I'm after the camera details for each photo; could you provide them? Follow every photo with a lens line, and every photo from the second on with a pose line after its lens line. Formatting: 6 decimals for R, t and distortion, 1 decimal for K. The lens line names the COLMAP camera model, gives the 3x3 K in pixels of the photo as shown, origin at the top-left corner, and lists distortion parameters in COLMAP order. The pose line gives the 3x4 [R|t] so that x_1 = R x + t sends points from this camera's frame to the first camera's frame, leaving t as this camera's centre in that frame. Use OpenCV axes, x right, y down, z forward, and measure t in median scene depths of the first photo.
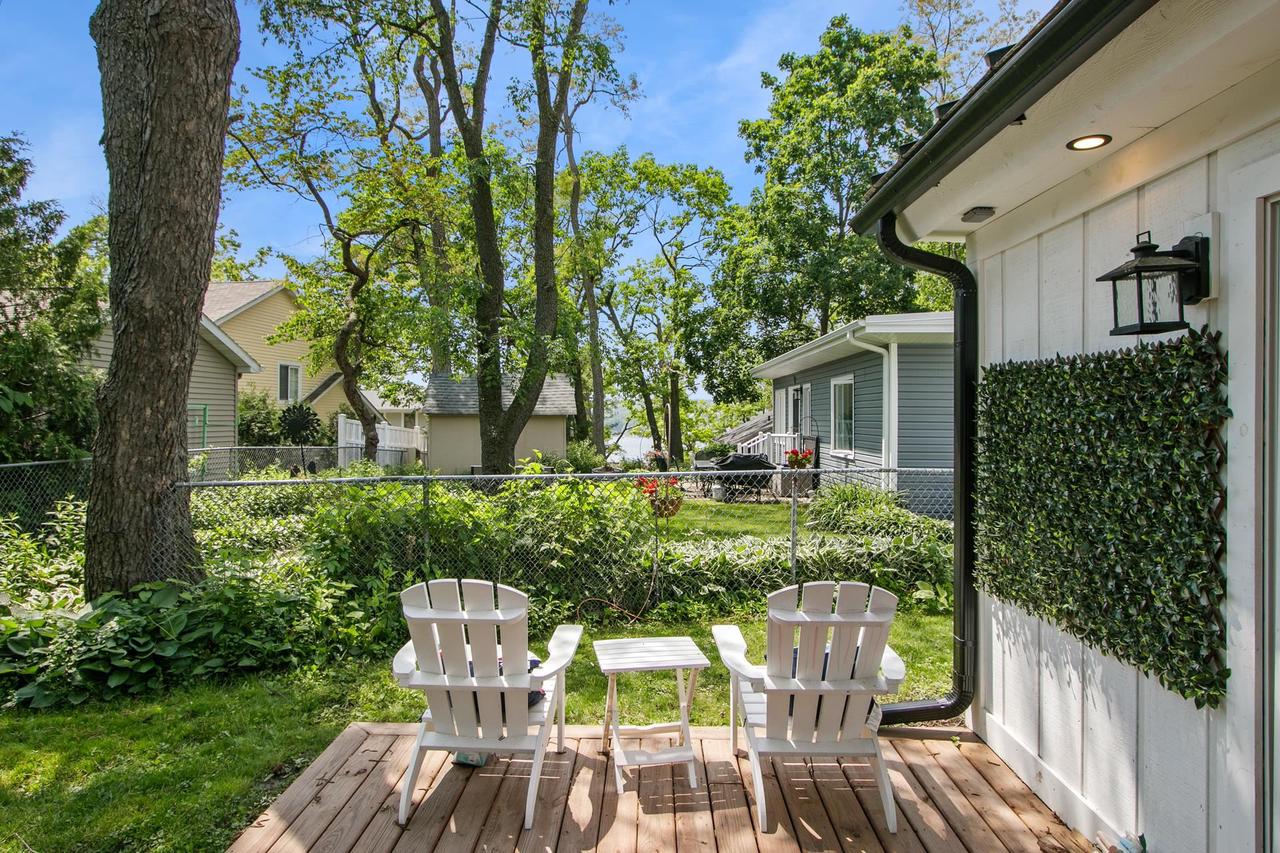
lens RADIAL K [[726.2, 0, 634.1], [0, 726.2, 411.9], [0, 0, 1]] dist [0.002948, 0.000432]
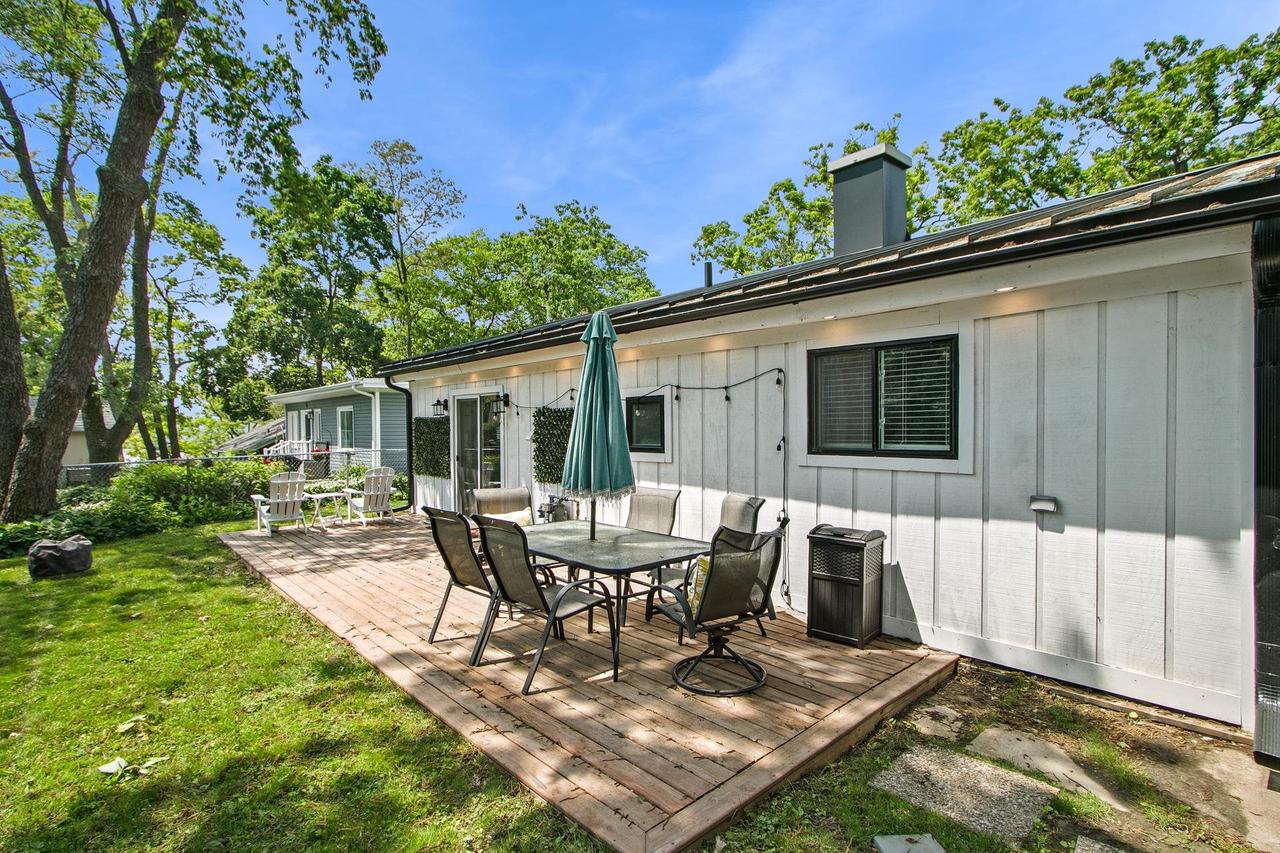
lens RADIAL K [[609.4, 0, 633.6], [0, 609.4, 435.5], [0, 0, 1]] dist [0.009075, -0.004844]
pose [[0.720184, -0.022620, 0.693414, -0.147350], [0.008587, 0.999682, 0.023692, -0.004859], [-0.693730, -0.011108, 0.720149, -0.340435]]
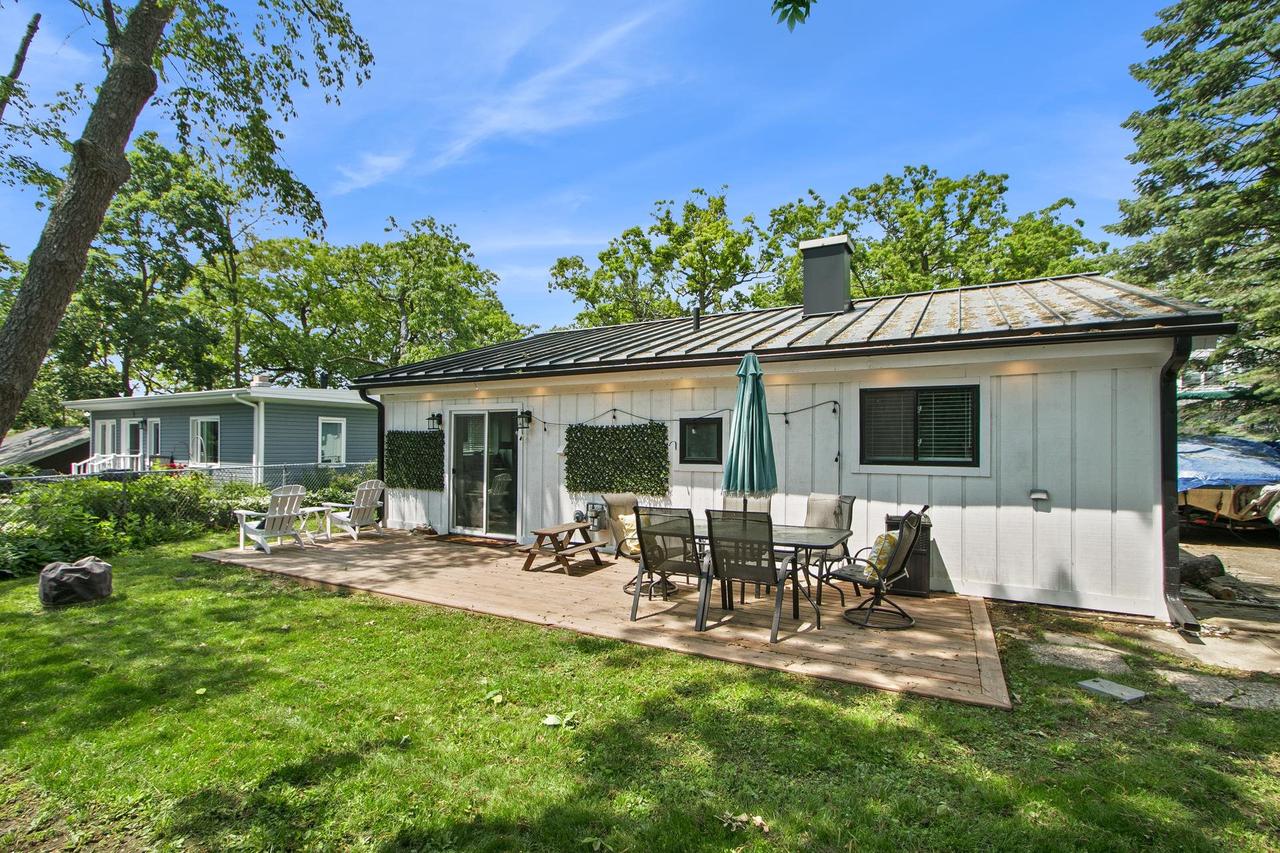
lens RADIAL K [[589.3, 0, 628.9], [0, 589.3, 433.9], [0, 0, 1]] dist [0.004447, -0.000318]
pose [[0.456558, 0.012584, 0.889604, -0.271629], [-0.008373, 0.999916, -0.009848, -0.003609], [-0.889654, -0.002952, 0.456626, -0.249604]]
